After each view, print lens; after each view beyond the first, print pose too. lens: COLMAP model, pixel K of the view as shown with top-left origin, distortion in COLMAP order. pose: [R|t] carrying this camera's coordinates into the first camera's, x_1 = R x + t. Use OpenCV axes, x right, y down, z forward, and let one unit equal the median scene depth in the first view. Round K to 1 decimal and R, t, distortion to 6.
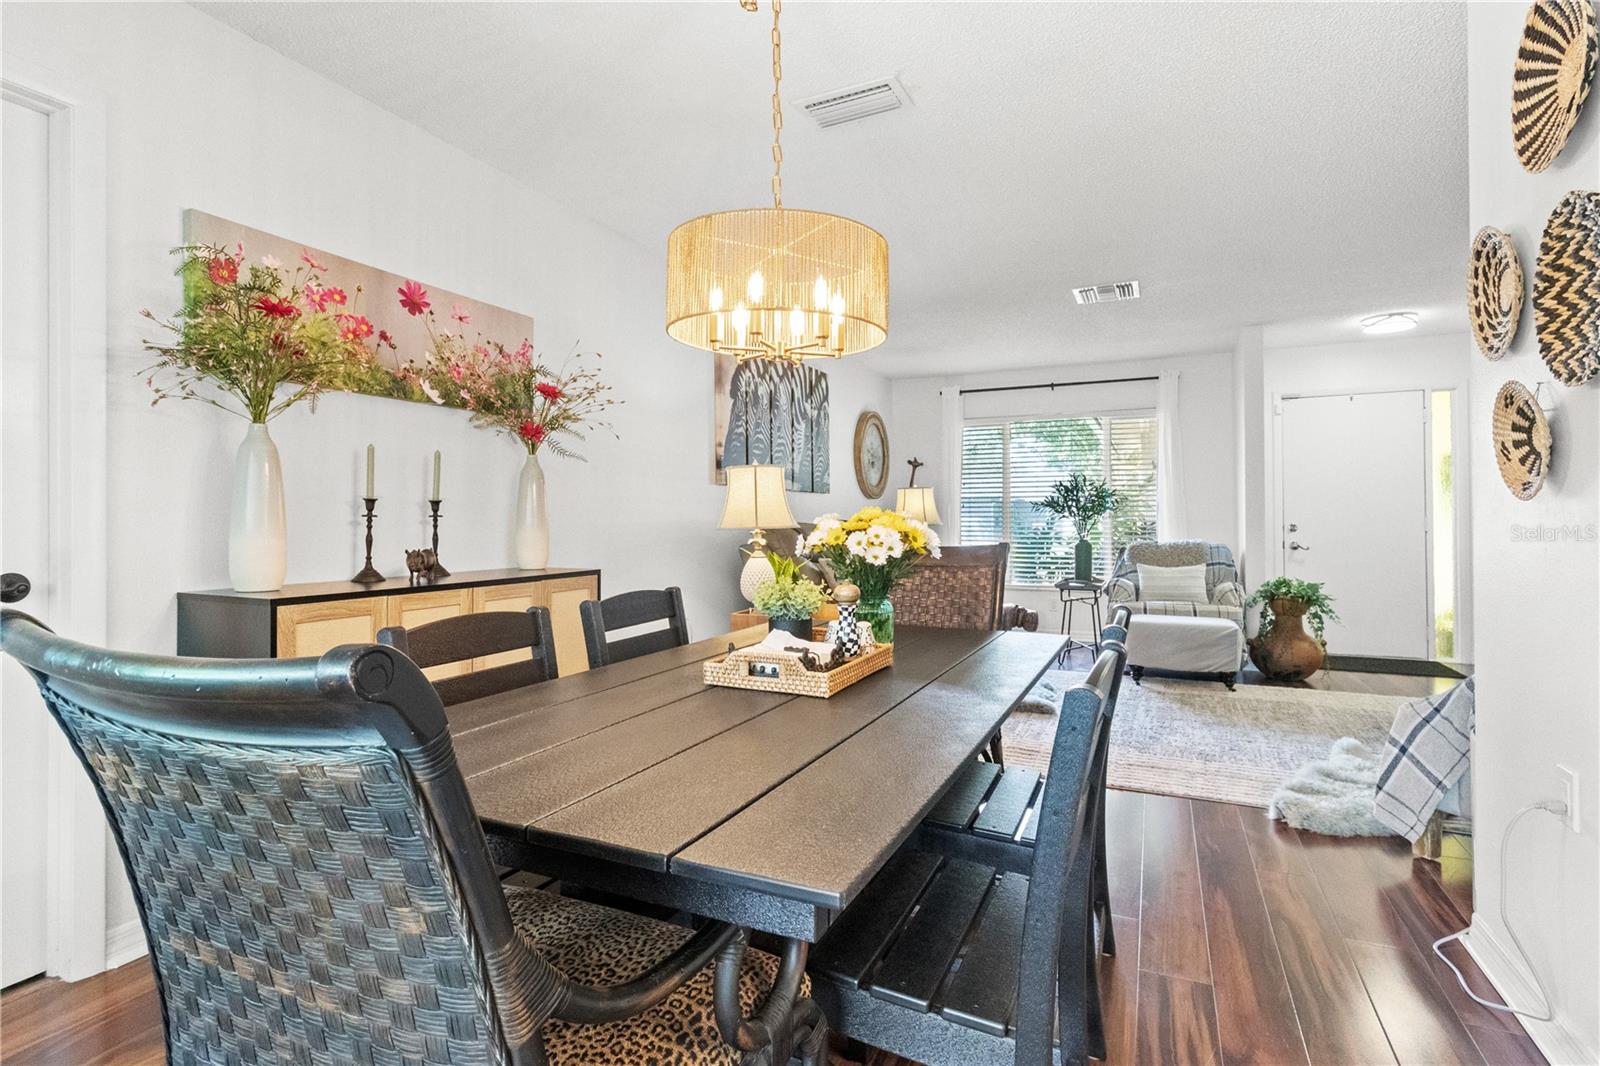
lens RADIAL K [[784.4, 0, 804.0], [0, 784.4, 508.1], [0, 0, 1]] dist [0.001277, 0.000235]
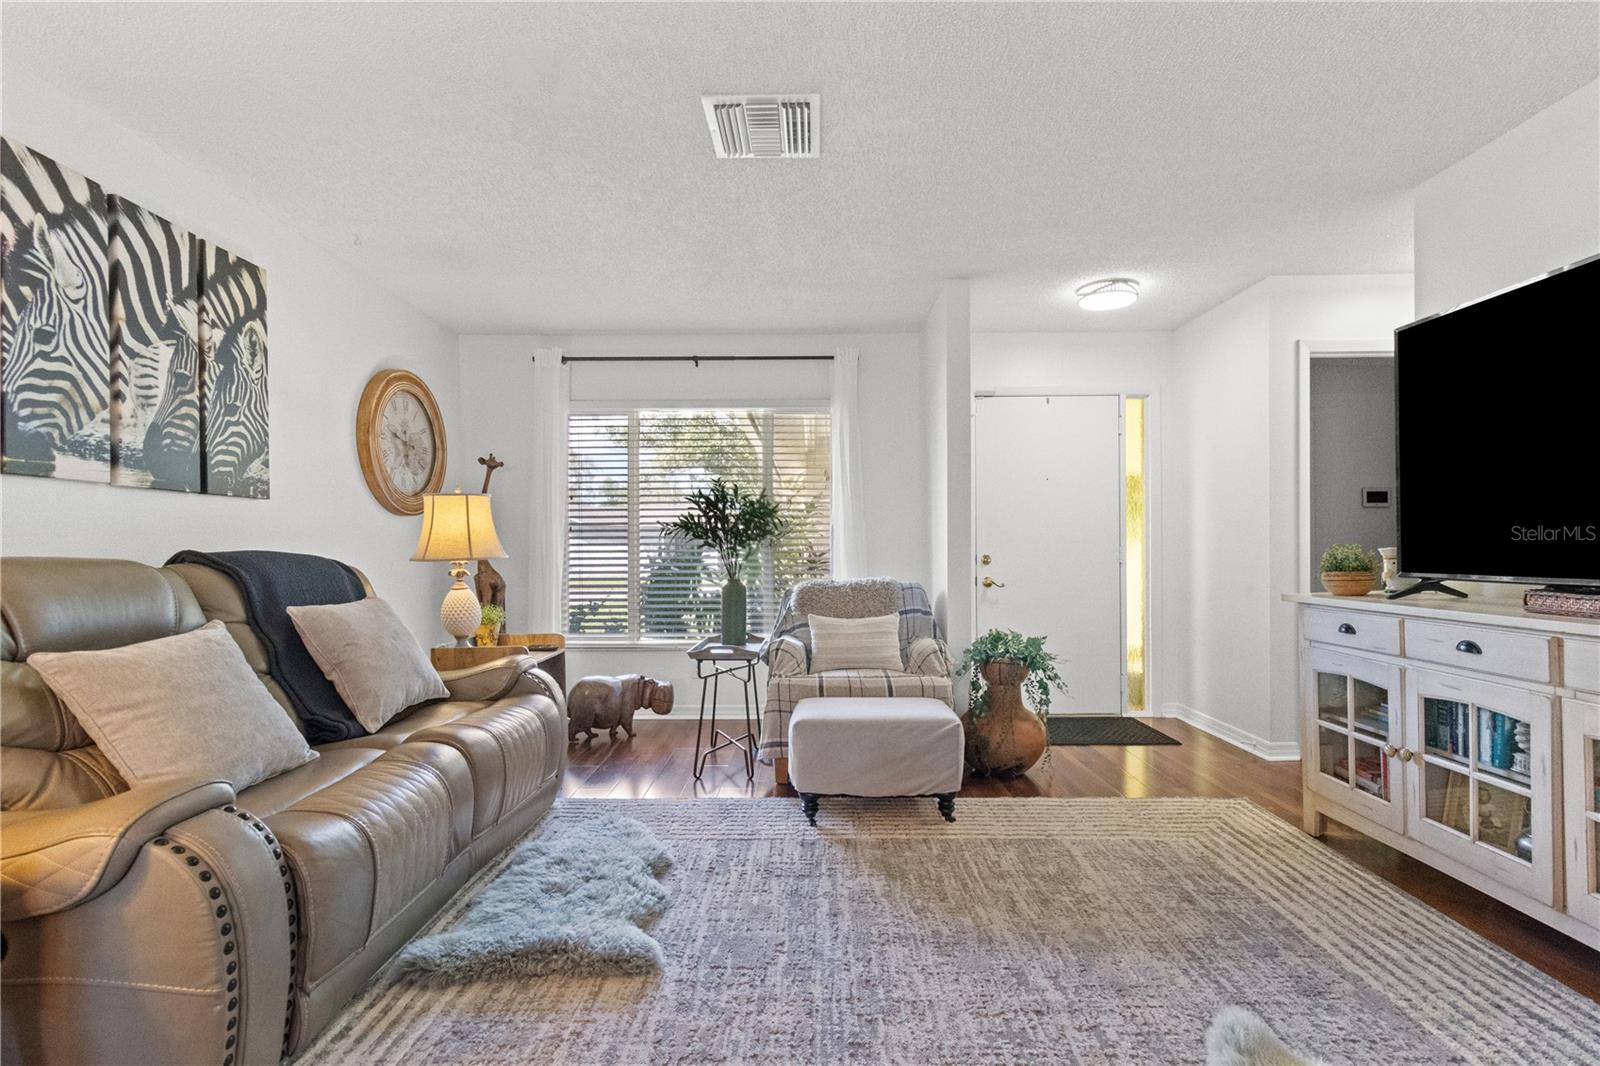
lens RADIAL K [[753.7, 0, 803.2], [0, 753.7, 552.1], [0, 0, 1]] dist [0.001533, -0.000005]
pose [[0.917127, -0.002529, 0.398587, 0.180617], [-0.003994, 0.999871, 0.015532, 0.007787], [-0.398575, -0.015837, 0.916999, 0.454060]]
